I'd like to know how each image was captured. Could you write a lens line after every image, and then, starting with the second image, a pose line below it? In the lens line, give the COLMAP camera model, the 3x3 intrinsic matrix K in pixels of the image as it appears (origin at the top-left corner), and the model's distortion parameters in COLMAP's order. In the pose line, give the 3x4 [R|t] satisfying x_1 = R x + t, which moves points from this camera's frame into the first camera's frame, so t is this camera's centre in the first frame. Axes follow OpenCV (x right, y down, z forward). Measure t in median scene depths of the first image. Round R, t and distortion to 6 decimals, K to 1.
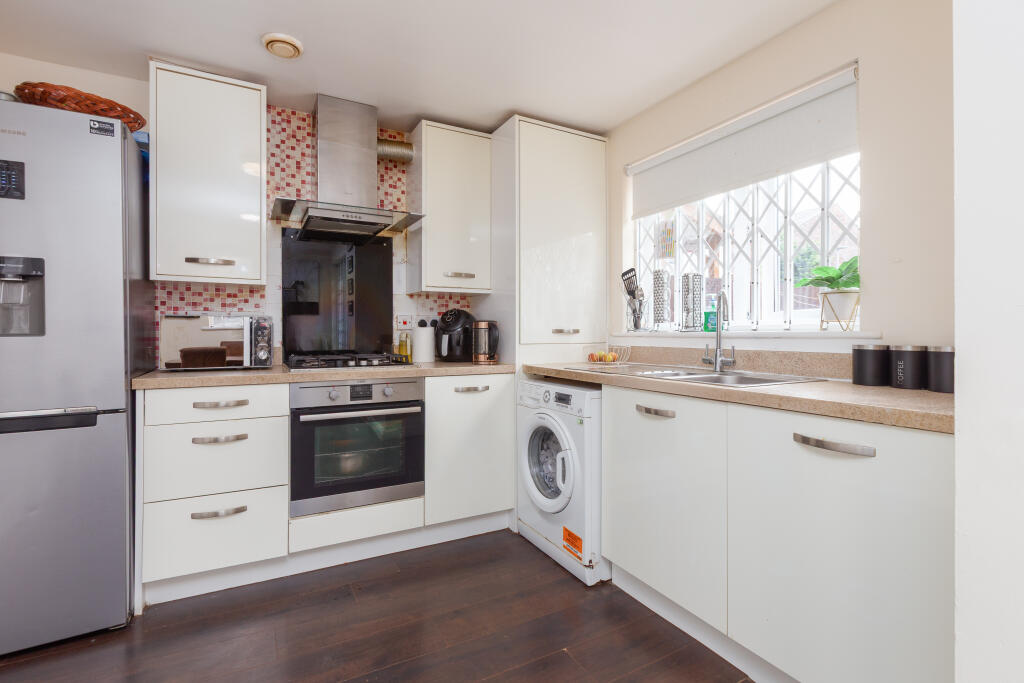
lens RADIAL K [[475.6, 0, 513.4], [0, 475.6, 330.6], [0, 0, 1]] dist [-0.000379, -0.001037]
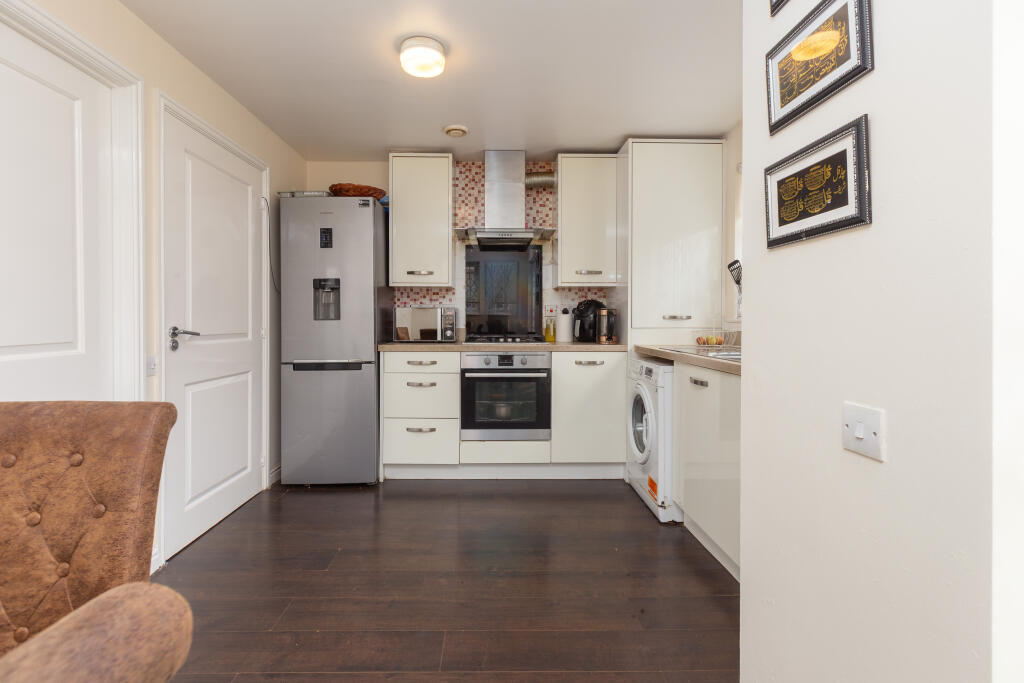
lens RADIAL K [[474.7, 0, 493.4], [0, 474.7, 318.2], [0, 0, 1]] dist [-0.000531, -0.000216]
pose [[0.879992, 0.000751, -0.474987, 0.281486], [0.001186, 0.999992, 0.003778, -0.001660], [0.474987, -0.003888, 0.879984, -0.234168]]
